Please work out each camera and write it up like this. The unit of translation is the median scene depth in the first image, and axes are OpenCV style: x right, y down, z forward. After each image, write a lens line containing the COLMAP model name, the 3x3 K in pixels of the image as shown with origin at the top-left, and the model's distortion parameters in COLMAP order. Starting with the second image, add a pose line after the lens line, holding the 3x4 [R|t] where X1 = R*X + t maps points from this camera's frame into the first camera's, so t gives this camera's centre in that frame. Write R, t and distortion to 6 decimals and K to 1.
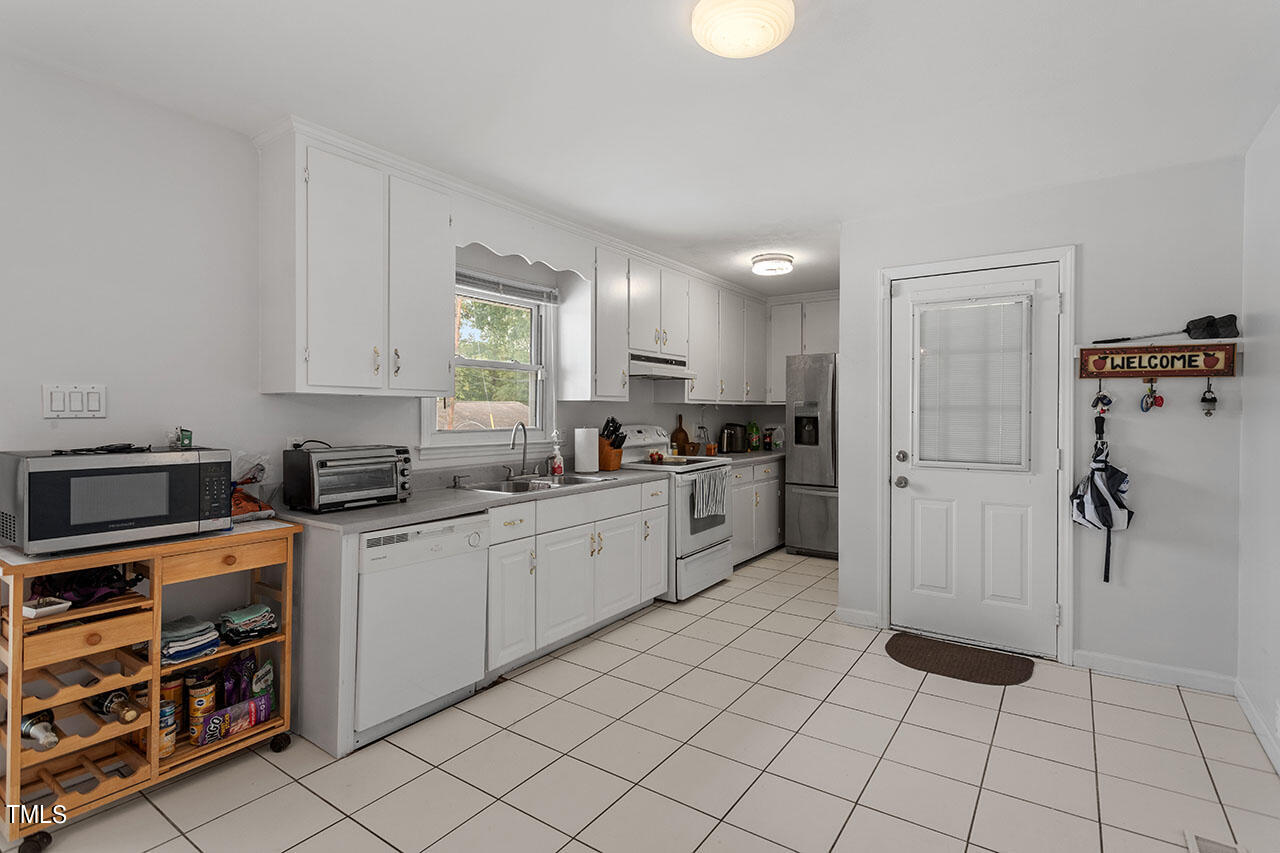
lens RADIAL K [[612.8, 0, 650.4], [0, 612.8, 418.4], [0, 0, 1]] dist [-0.000100, 0.002152]
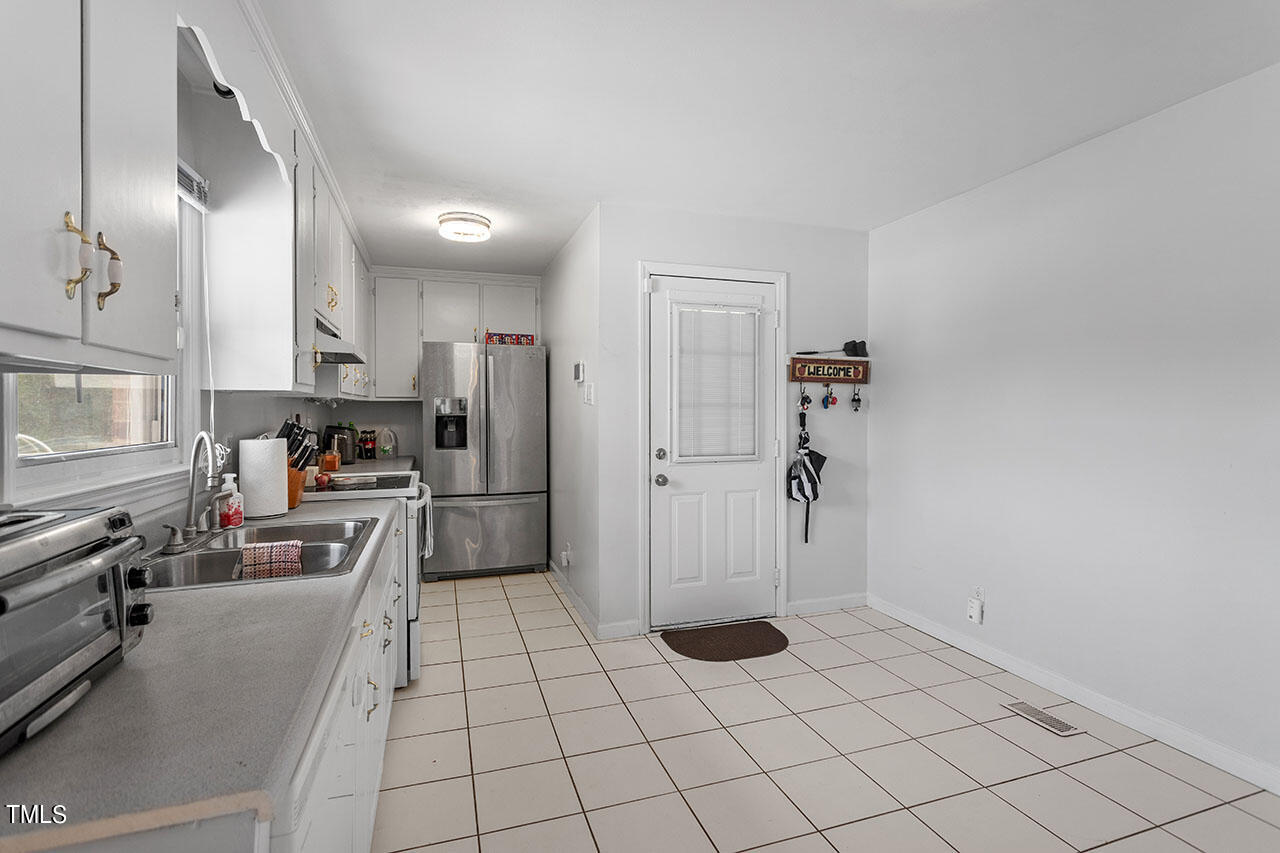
lens RADIAL K [[612.8, 0, 643.6], [0, 612.8, 414.7], [0, 0, 1]] dist [-0.000100, 0.002152]
pose [[0.604568, -0.008988, 0.796503, -0.462959], [0.011472, 0.999931, 0.002576, -0.005393], [-0.796471, 0.007580, 0.604629, 0.495909]]
